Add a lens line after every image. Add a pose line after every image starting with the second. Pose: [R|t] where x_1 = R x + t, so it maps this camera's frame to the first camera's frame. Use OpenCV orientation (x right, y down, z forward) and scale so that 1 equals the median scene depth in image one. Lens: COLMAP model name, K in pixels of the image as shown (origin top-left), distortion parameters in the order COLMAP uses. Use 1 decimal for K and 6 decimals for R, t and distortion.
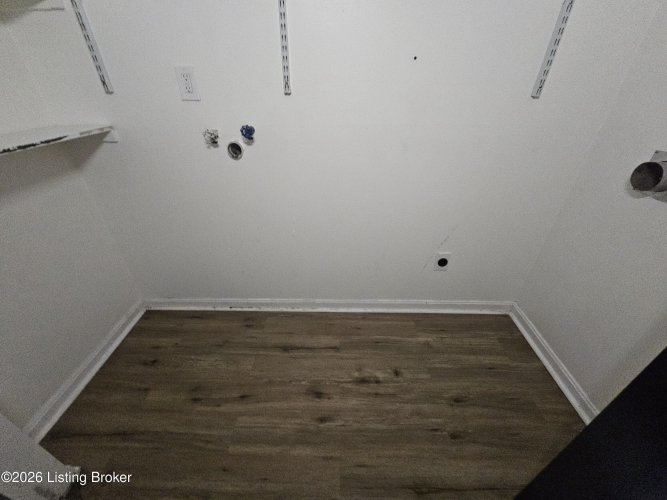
lens RADIAL K [[274.3, 0, 333.5], [0, 274.3, 250.0], [0, 0, 1]] dist [0.000745, 0.000365]
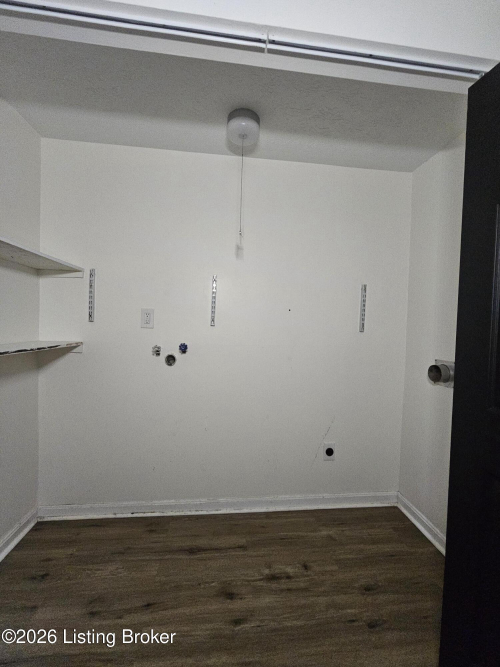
lens RADIAL K [[274.3, 0, 251.9], [0, 274.3, 331.6], [0, 0, 1]] dist [0.000745, 0.000365]
pose [[0.991448, 0.028130, 0.127436, -0.117376], [0.041555, 0.857617, -0.512608, 0.215751], [-0.123711, 0.513519, 0.849113, -0.269853]]
